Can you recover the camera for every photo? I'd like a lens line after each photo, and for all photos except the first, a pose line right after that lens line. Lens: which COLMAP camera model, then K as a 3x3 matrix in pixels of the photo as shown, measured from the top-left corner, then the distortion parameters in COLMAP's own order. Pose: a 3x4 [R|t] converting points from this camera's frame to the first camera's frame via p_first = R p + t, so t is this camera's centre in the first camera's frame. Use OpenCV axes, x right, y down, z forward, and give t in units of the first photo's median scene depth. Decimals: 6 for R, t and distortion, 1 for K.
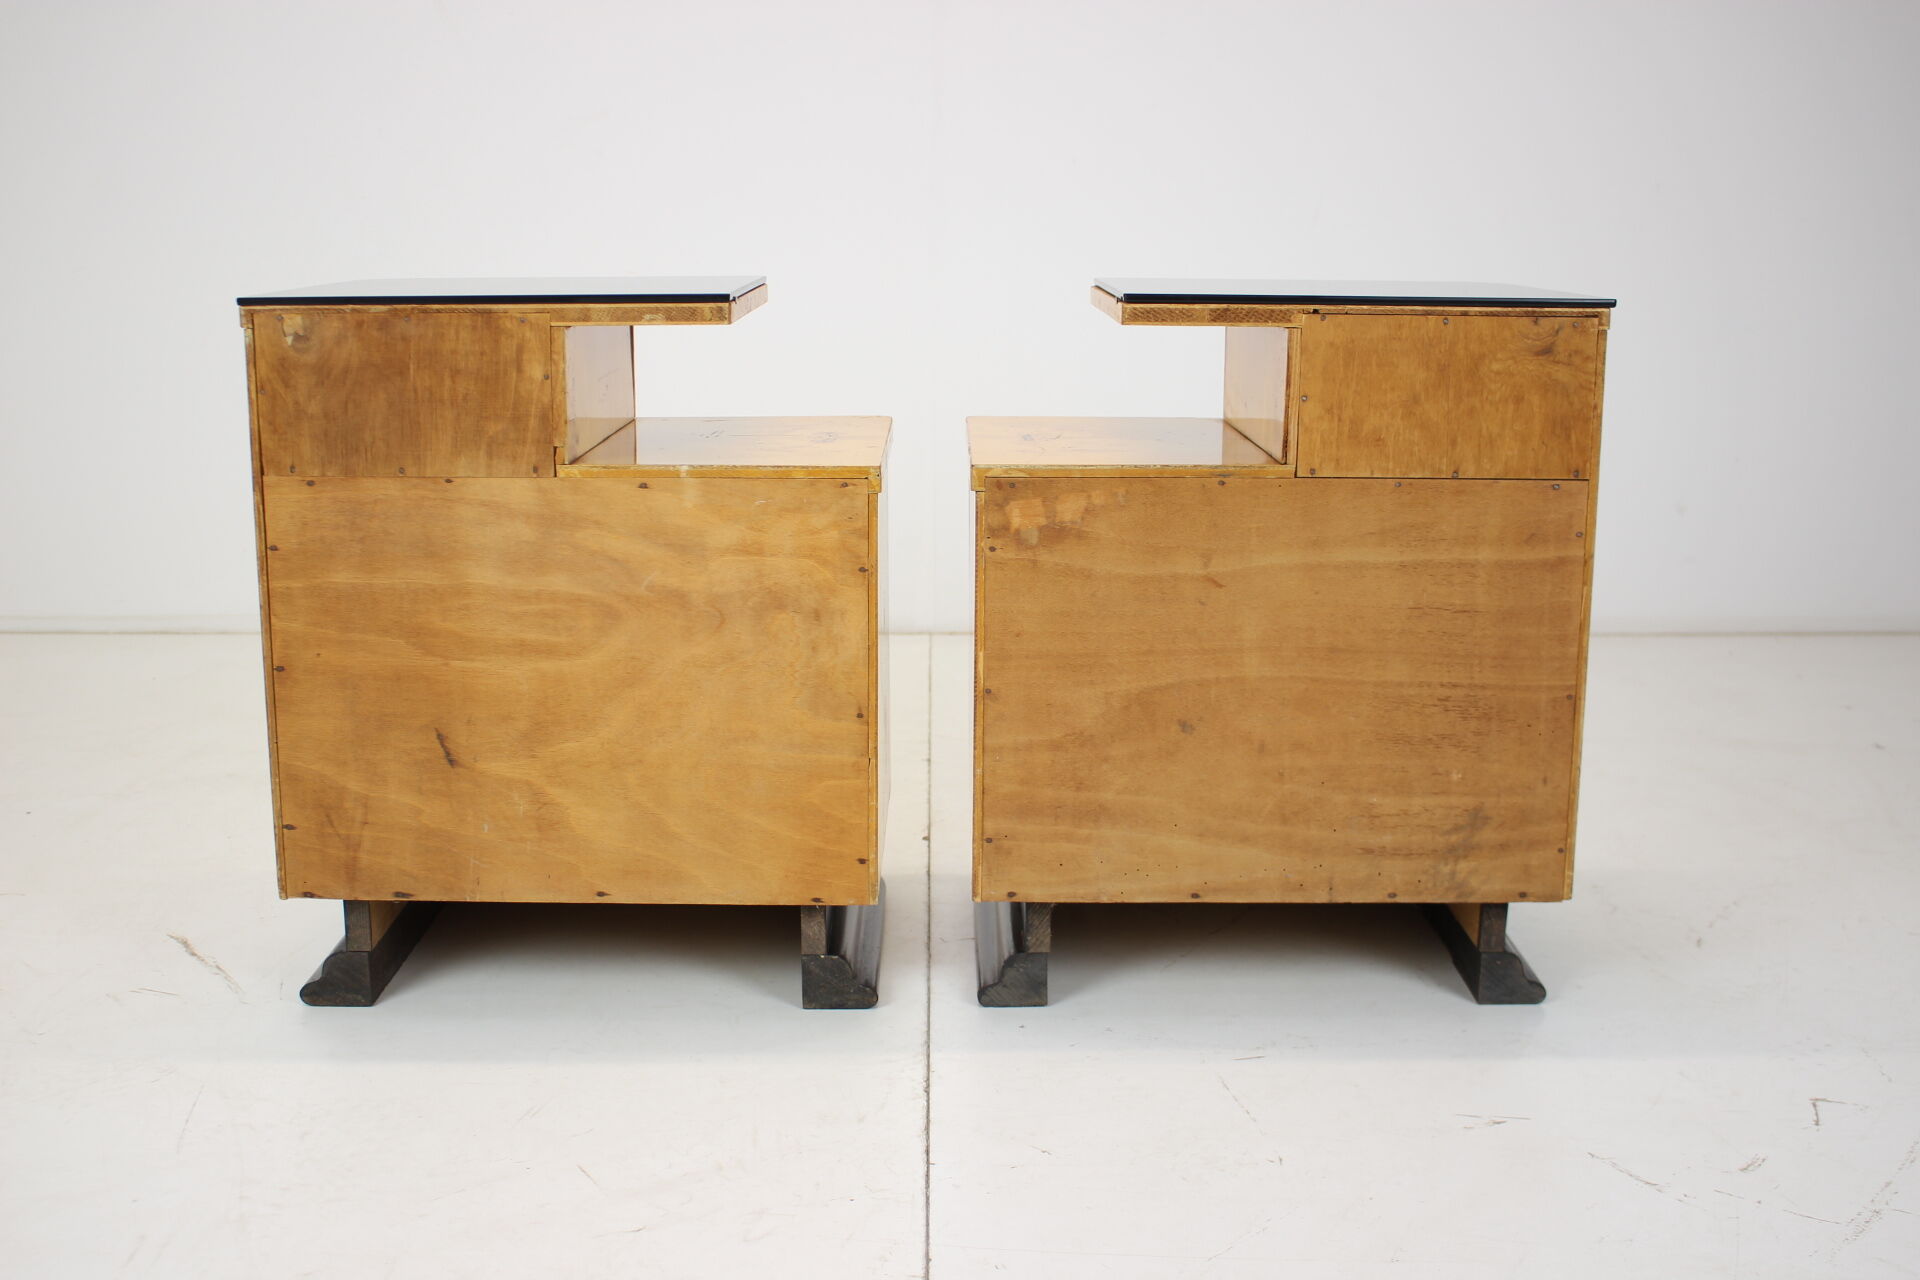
lens RADIAL K [[2304.7, 0, 960.0], [0, 2304.7, 640.0], [0, 0, 1]] dist [-0.093783, 0.021236]
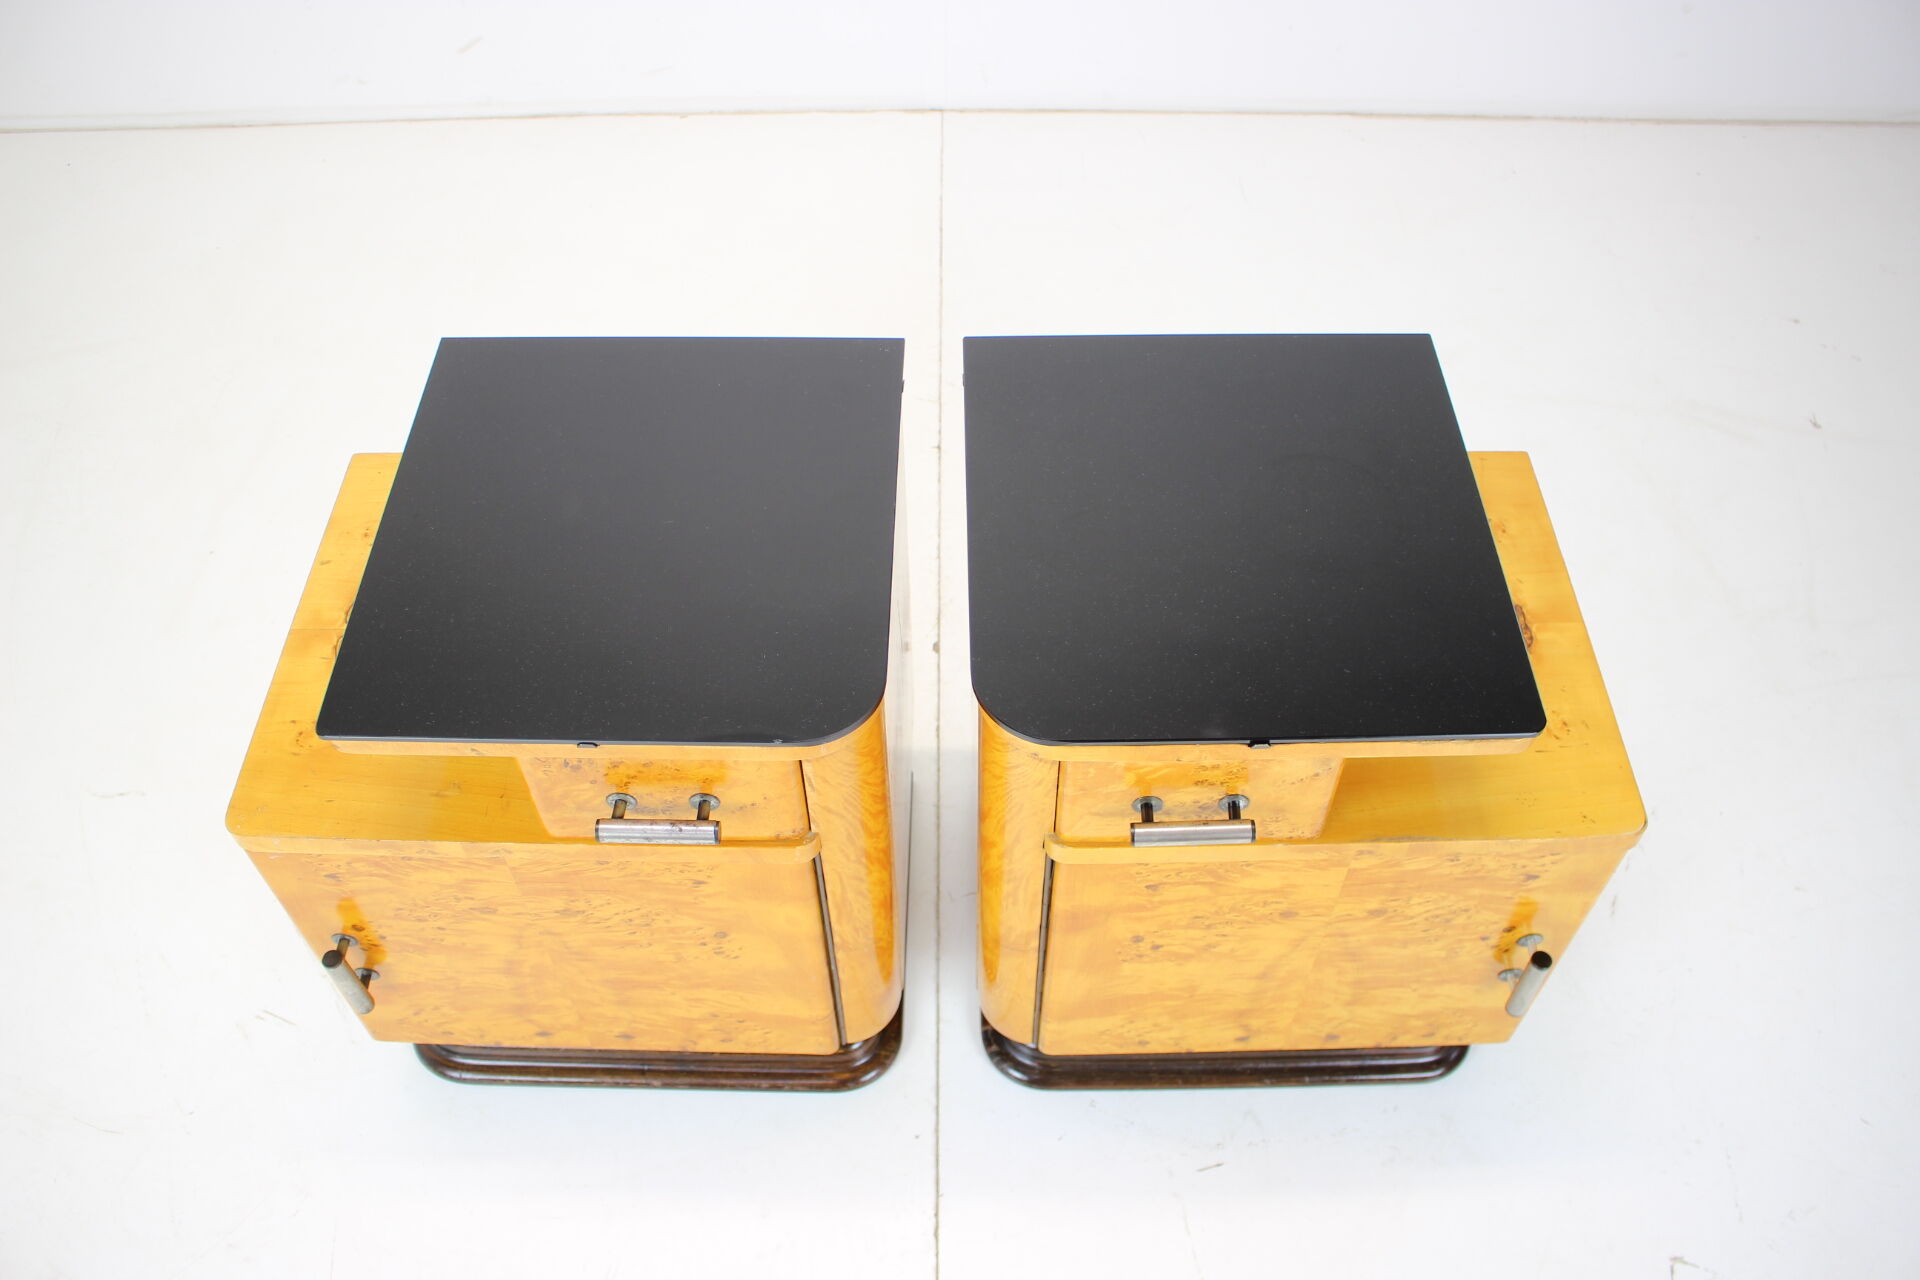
lens RADIAL K [[1628.8, 0, 960.0], [0, 1628.8, 640.0], [0, 0, 1]] dist [-0.162197, 0.158802]
pose [[0.999963, 0.003558, -0.007895, 0.003286], [0.002452, 0.758060, 0.652181, -0.544384], [0.008305, -0.652176, 0.758022, 0.537857]]
